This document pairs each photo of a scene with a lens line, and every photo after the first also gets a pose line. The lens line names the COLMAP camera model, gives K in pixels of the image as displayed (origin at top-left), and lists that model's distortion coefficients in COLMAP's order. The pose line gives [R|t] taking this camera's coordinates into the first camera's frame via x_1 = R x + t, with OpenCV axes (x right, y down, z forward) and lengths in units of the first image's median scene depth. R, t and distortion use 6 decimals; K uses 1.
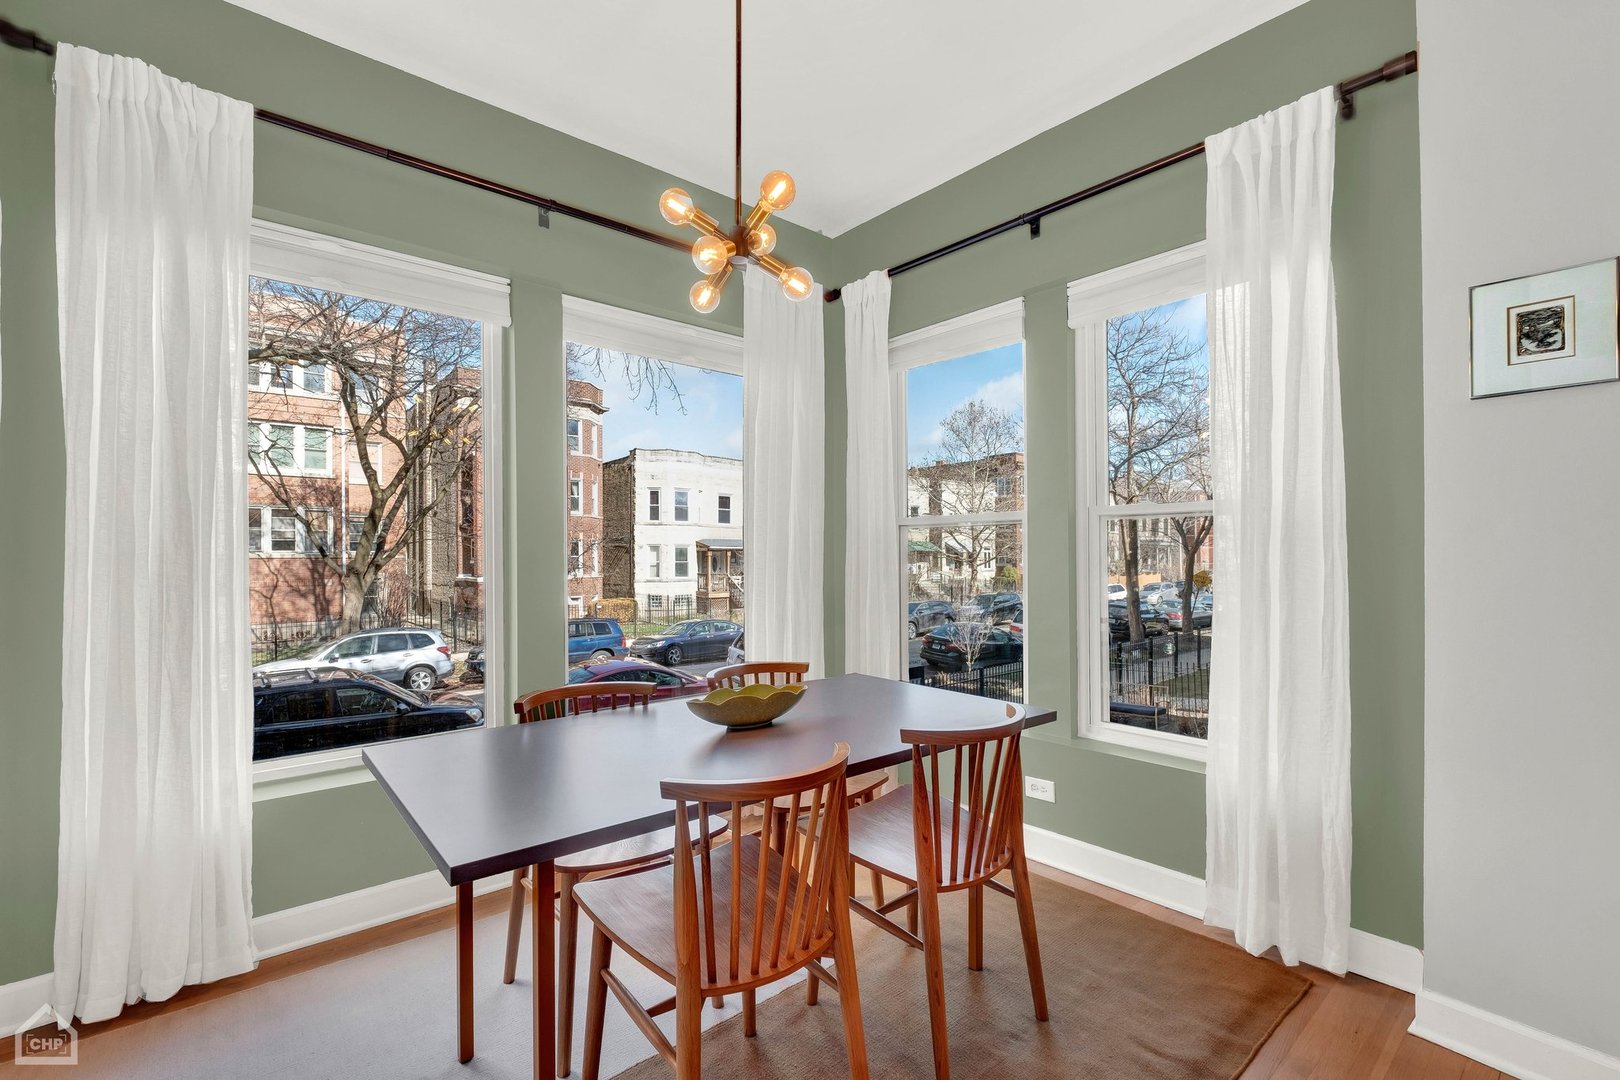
lens RADIAL K [[713.7, 0, 809.9], [0, 713.7, 553.3], [0, 0, 1]] dist [-0.004630, 0.000753]
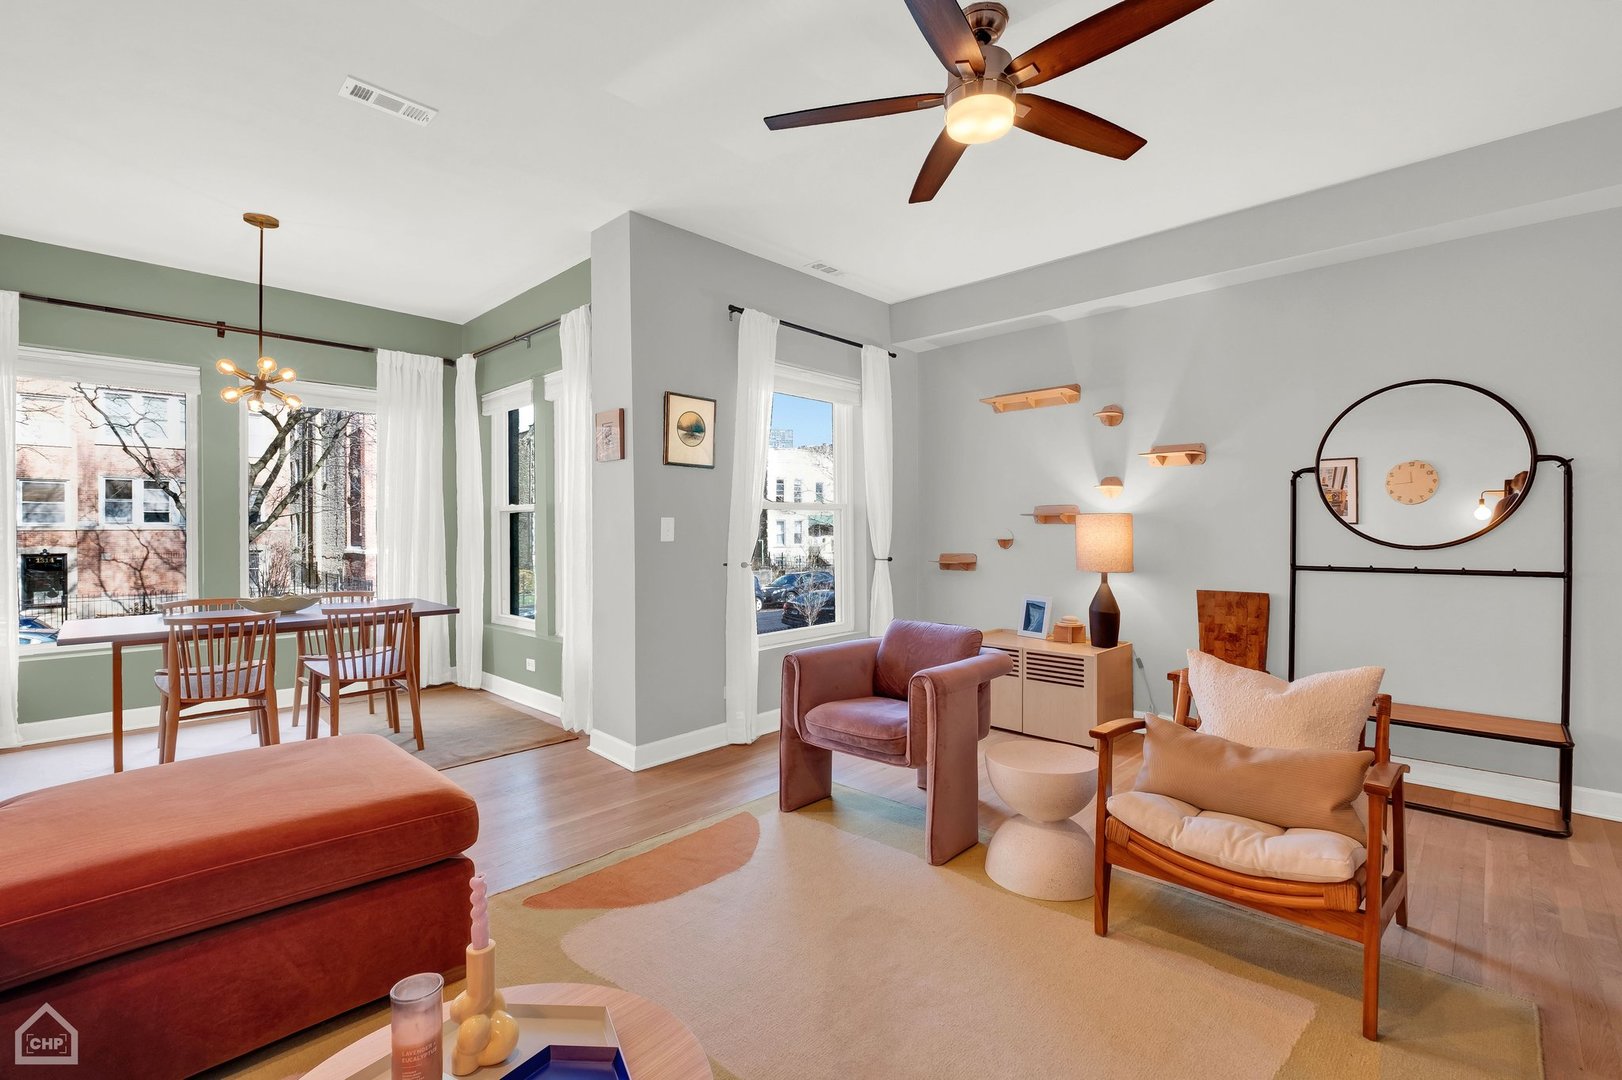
lens RADIAL K [[714.6, 0, 815.3], [0, 714.6, 529.7], [0, 0, 1]] dist [-0.004630, 0.000753]
pose [[0.995425, 0.000919, 0.095546, 0.088959], [-0.001449, 0.999984, 0.005478, -0.001170], [-0.095540, -0.005591, 0.995410, -0.084080]]
